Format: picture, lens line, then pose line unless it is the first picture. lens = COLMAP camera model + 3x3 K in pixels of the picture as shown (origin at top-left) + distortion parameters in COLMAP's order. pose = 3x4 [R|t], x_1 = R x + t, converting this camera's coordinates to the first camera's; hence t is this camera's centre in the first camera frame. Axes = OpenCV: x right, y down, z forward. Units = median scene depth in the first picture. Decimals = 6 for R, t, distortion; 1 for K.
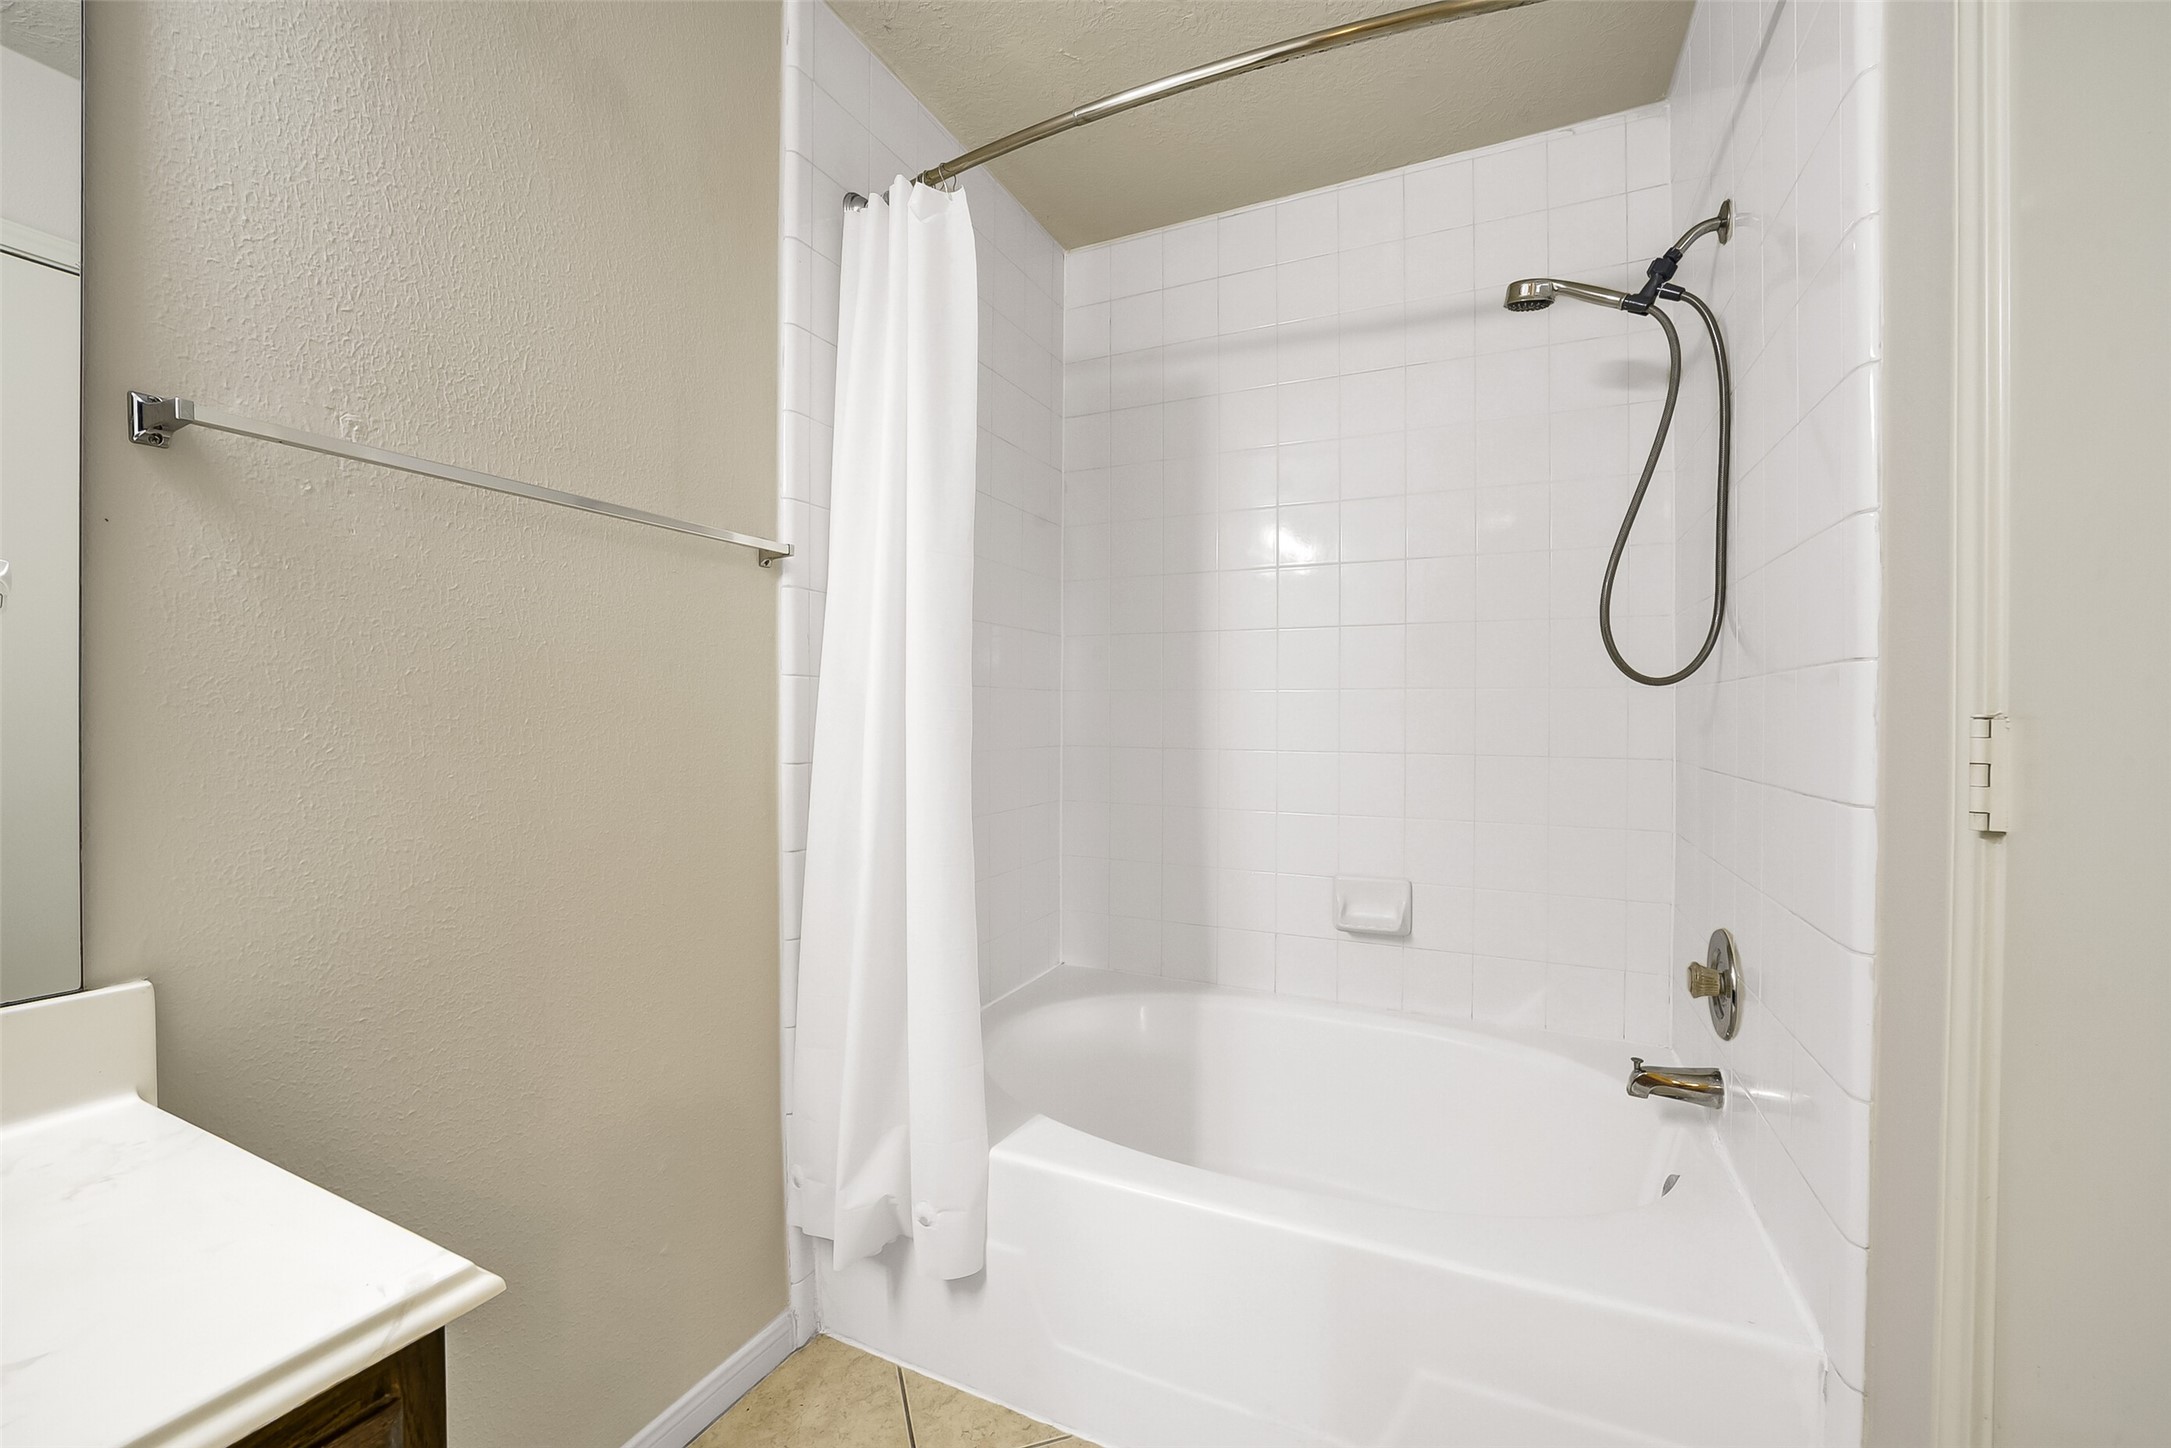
lens RADIAL K [[862.1, 0, 1080.8], [0, 862.1, 713.4], [0, 0, 1]] dist [-0.042833, 0.009815]
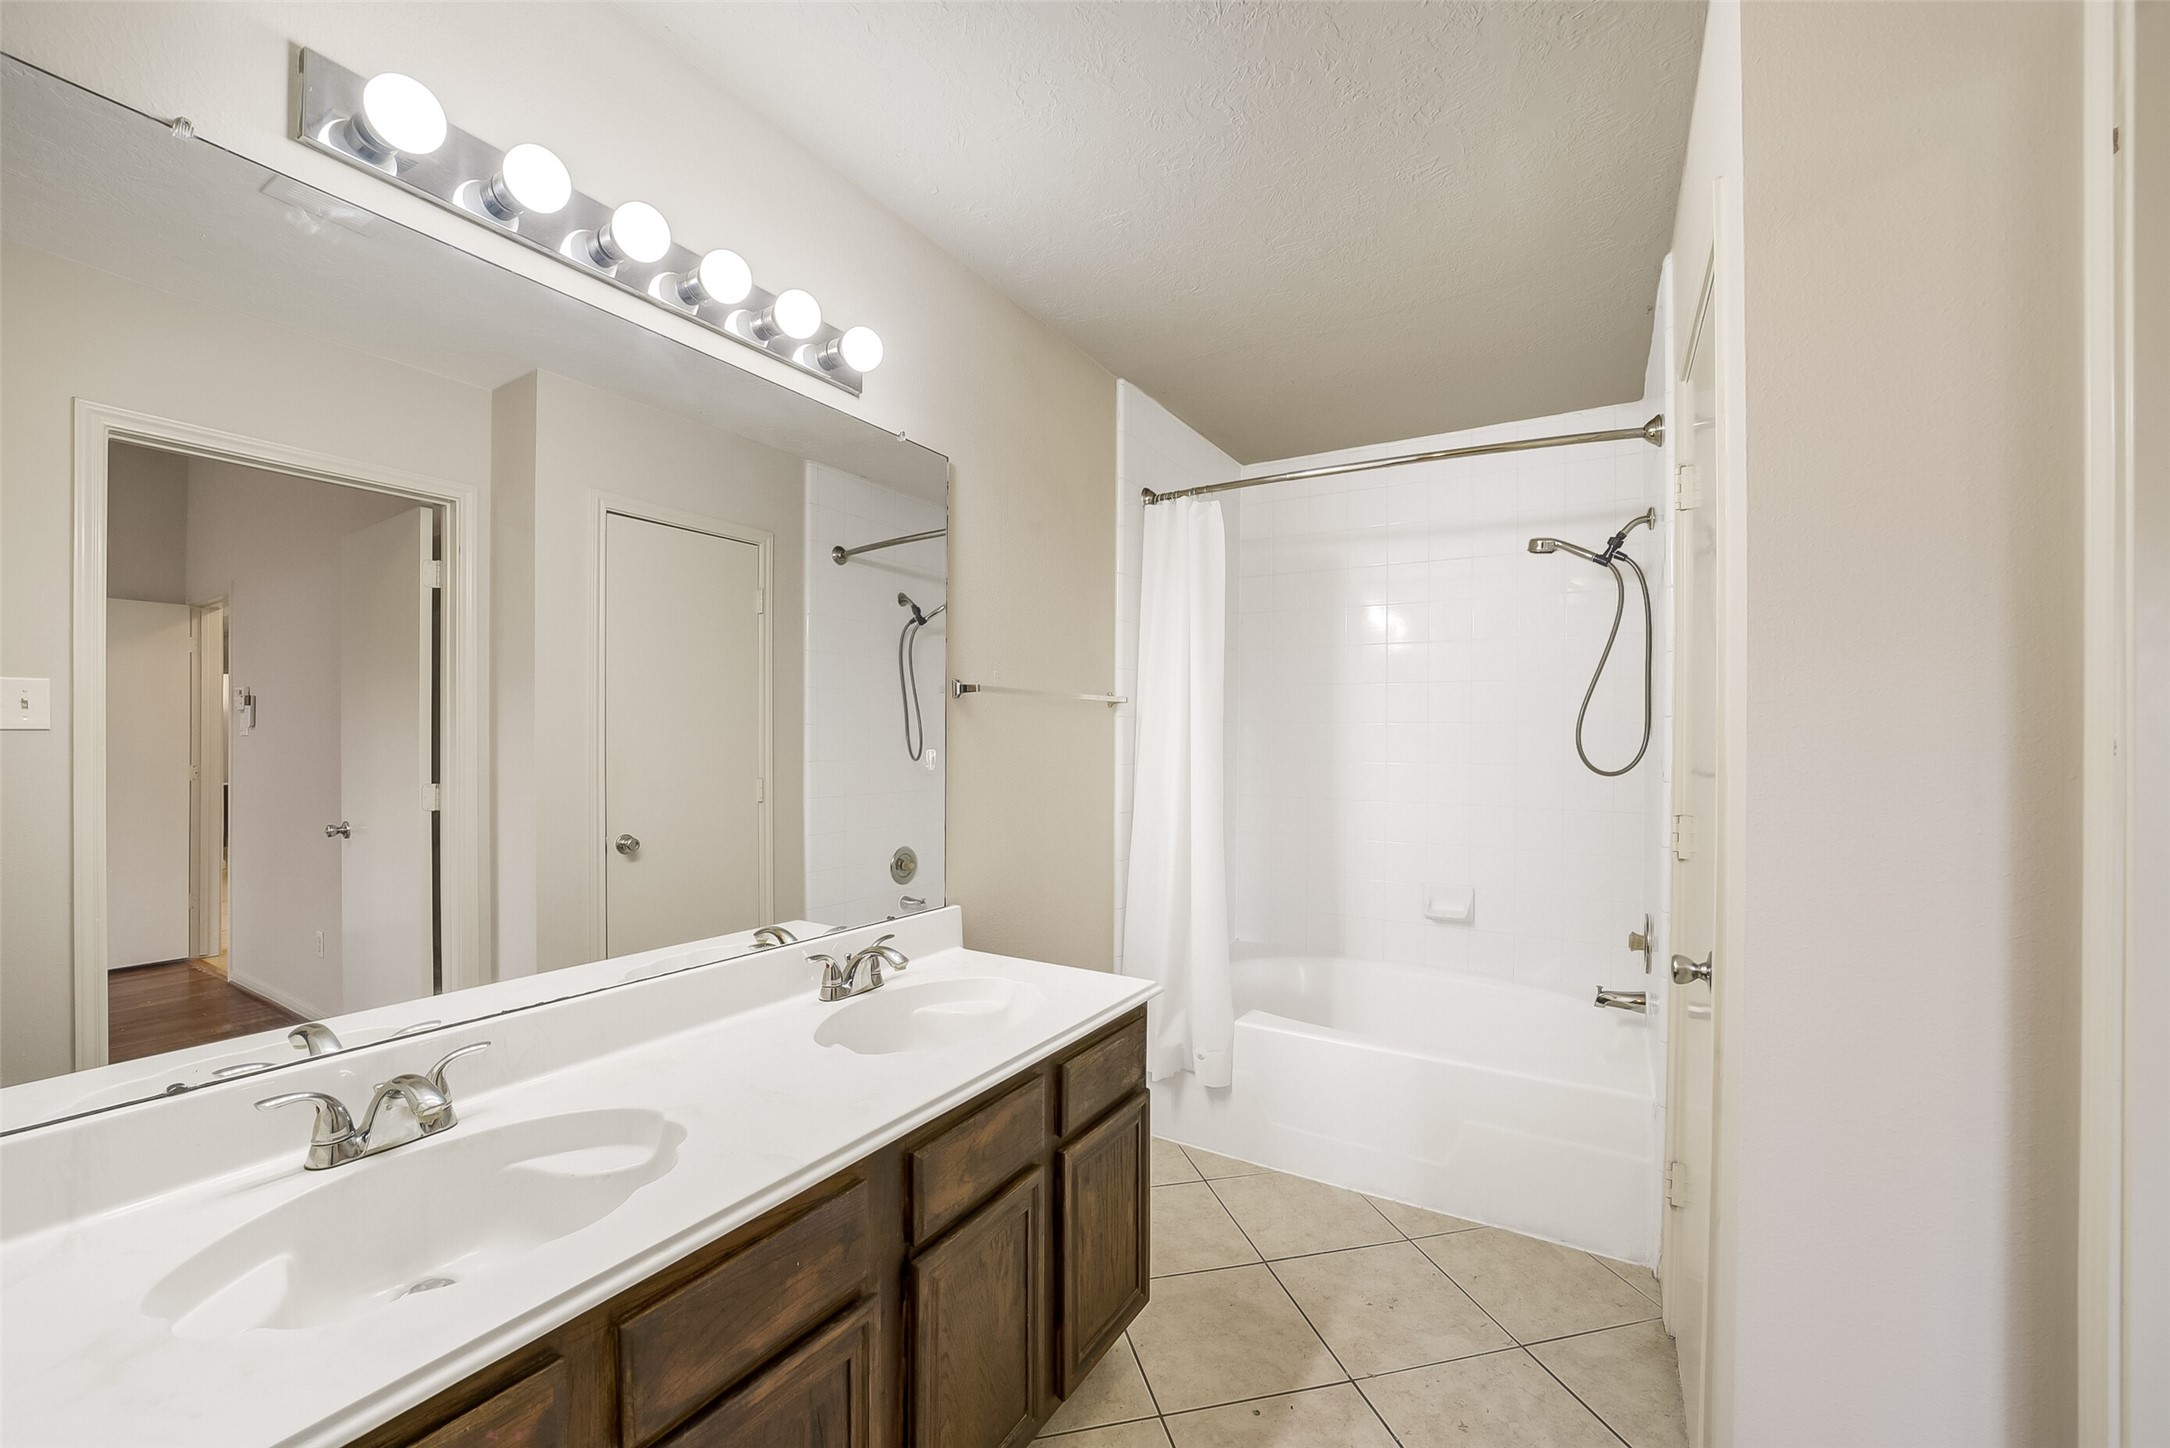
lens RADIAL K [[858.1, 0, 1089.0], [0, 858.1, 736.1], [0, 0, 1]] dist [-0.039727, 0.009792]
pose [[0.996117, 0.004858, -0.087905, -0.255620], [-0.004301, 0.999970, 0.006517, -0.123109], [0.087933, -0.006113, 0.996108, -0.871605]]
